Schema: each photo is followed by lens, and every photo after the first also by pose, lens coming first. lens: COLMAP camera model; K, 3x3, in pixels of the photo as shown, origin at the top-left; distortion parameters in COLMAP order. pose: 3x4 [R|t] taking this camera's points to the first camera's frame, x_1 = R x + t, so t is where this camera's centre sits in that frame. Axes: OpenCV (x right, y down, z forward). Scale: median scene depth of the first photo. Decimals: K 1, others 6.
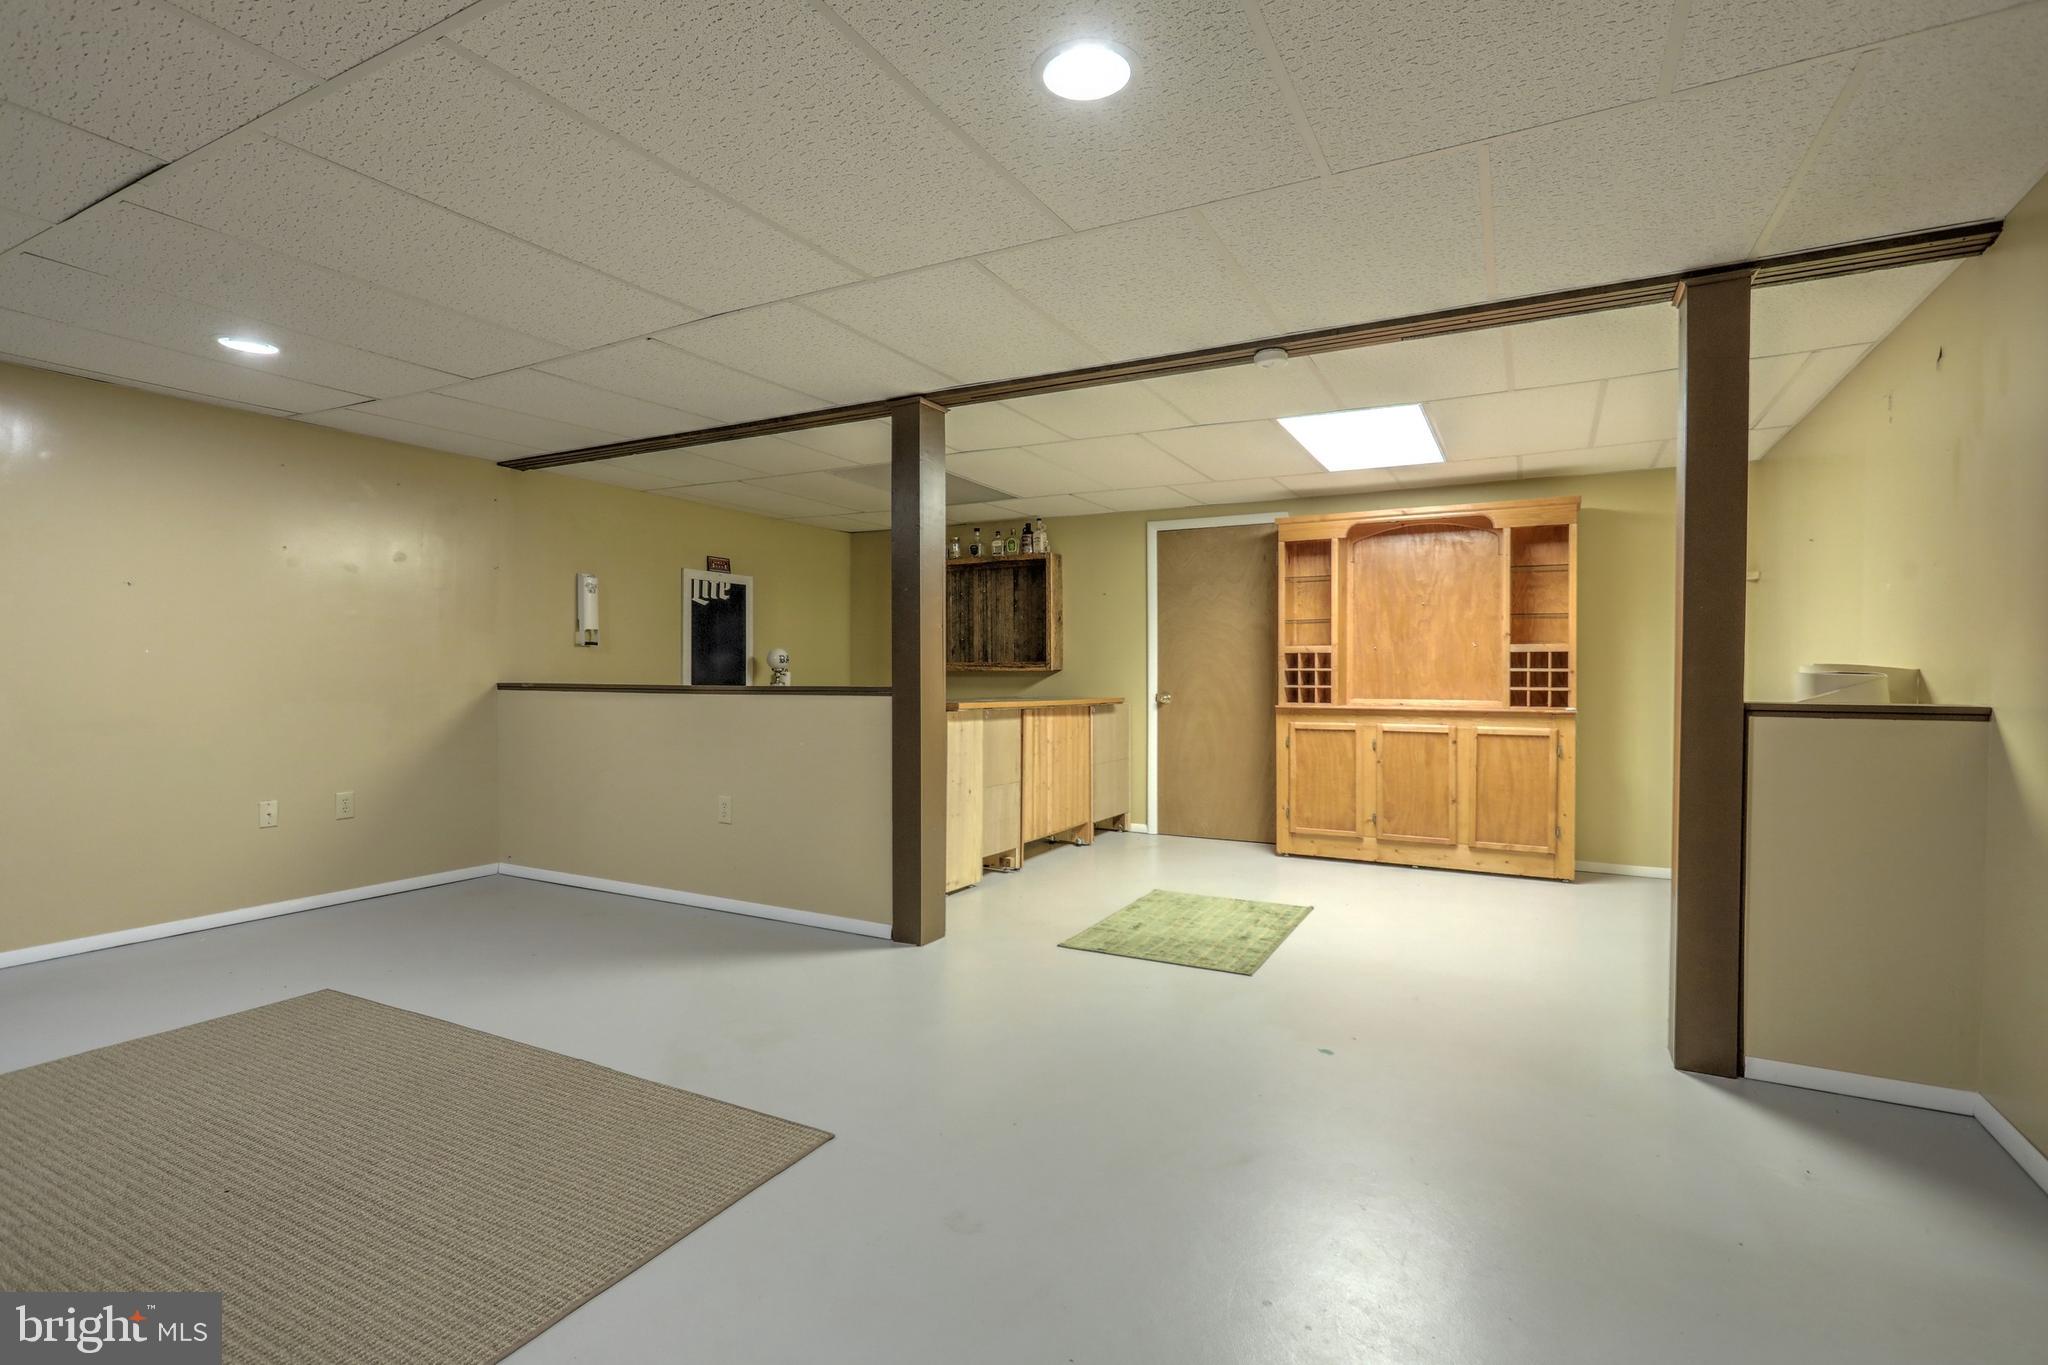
lens RADIAL K [[969.0, 0, 1023.6], [0, 969.0, 681.5], [0, 0, 1]] dist [-0.004878, 0.003590]
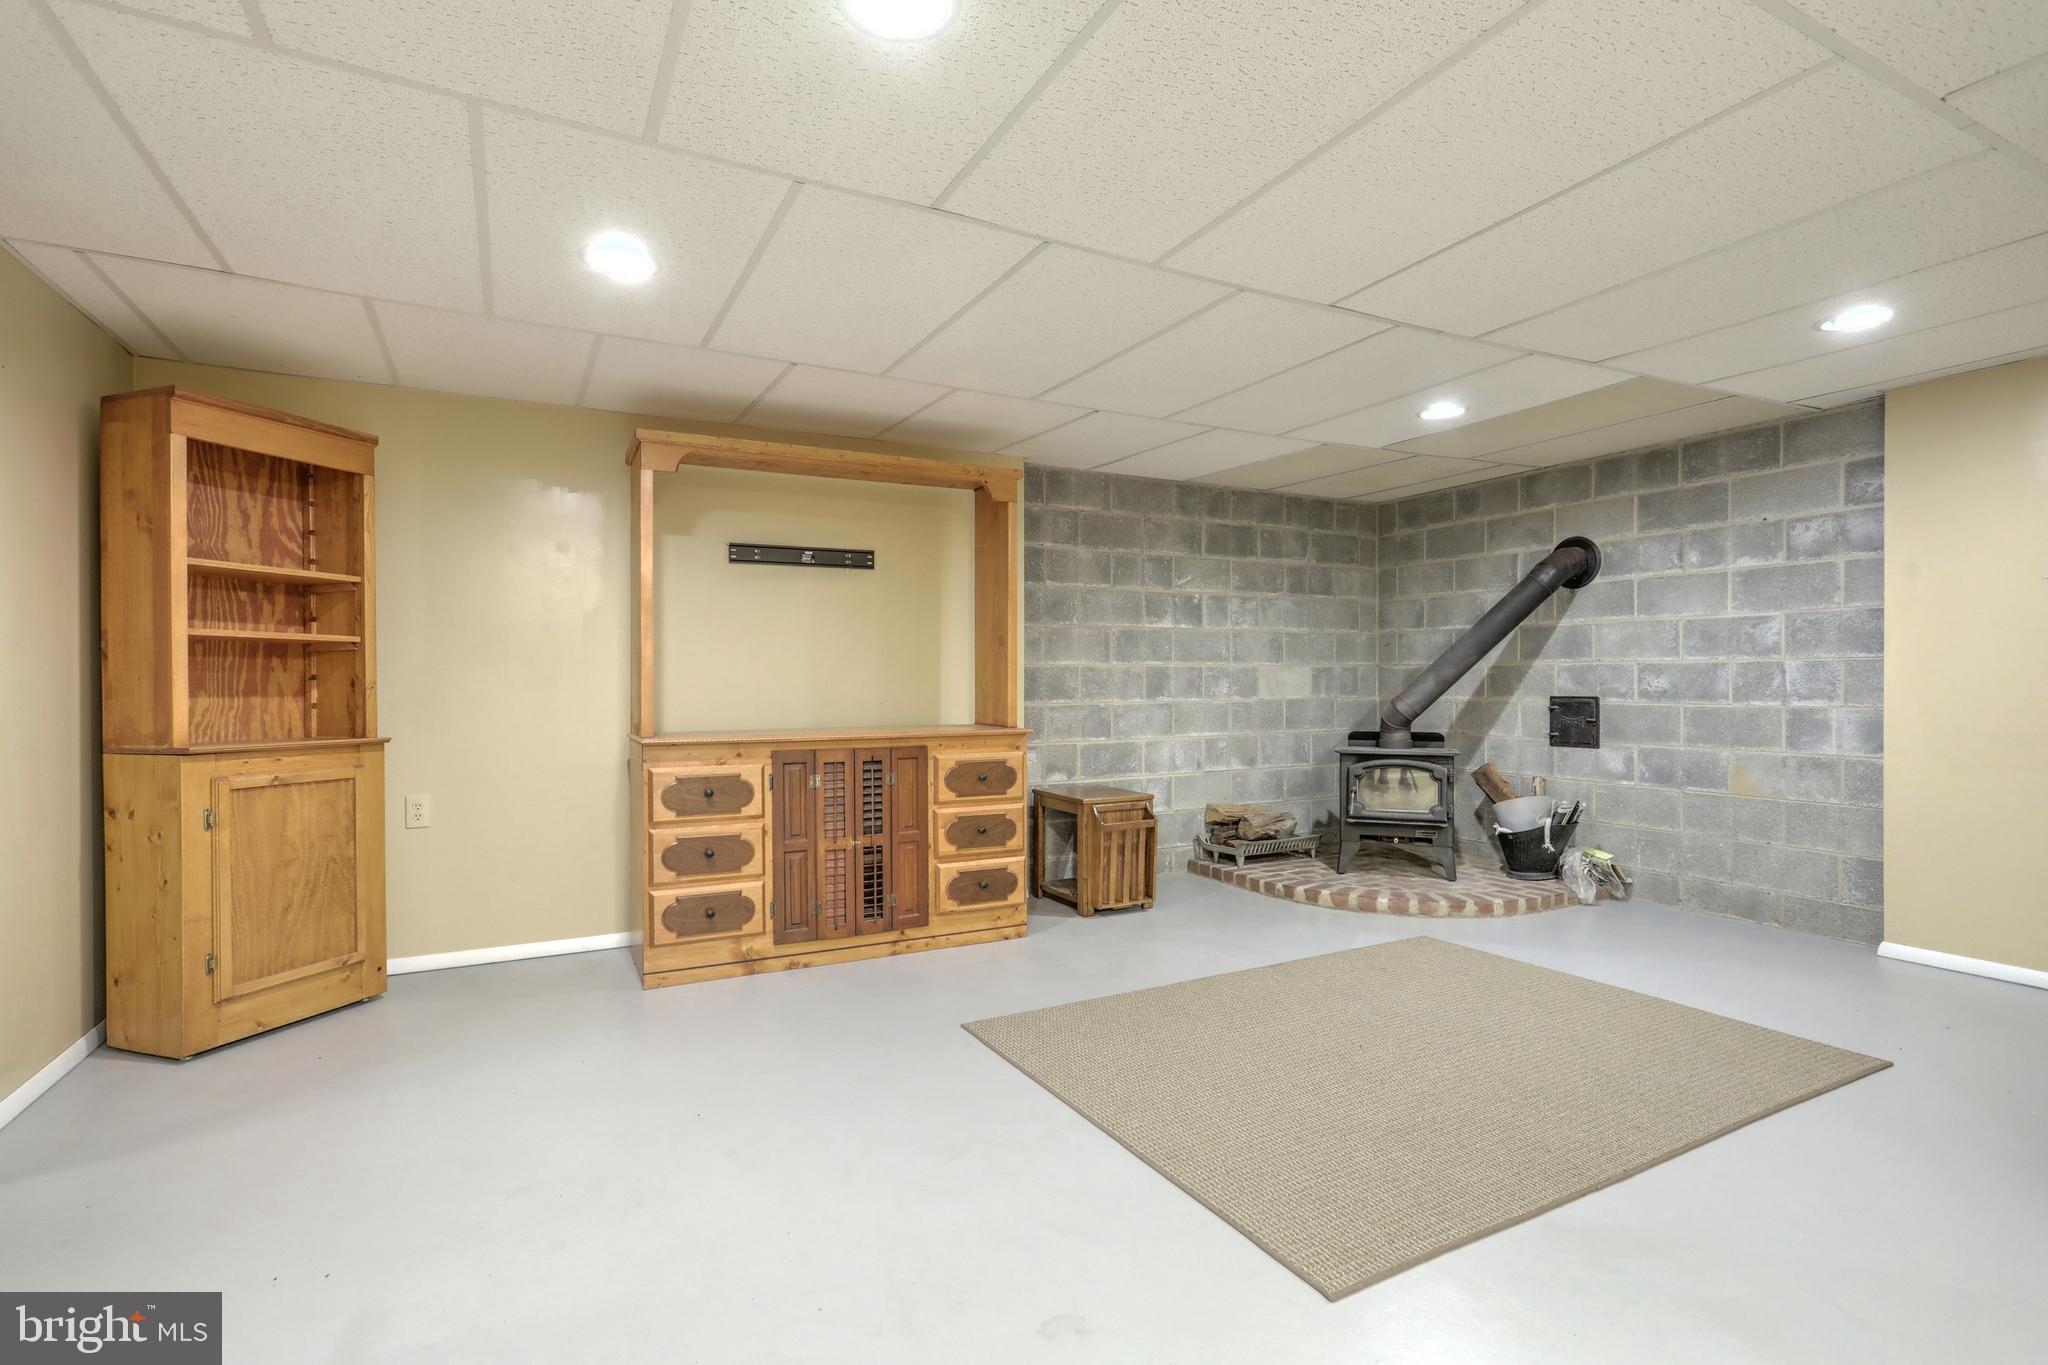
lens RADIAL K [[969.0, 0, 1023.7], [0, 969.0, 684.1], [0, 0, 1]] dist [-0.004878, 0.003590]
pose [[0.557995, -0.010515, 0.829778, 0.134339], [0.010996, 0.999926, 0.005277, 0.010598], [-0.829771, 0.006180, 0.558069, 0.514628]]
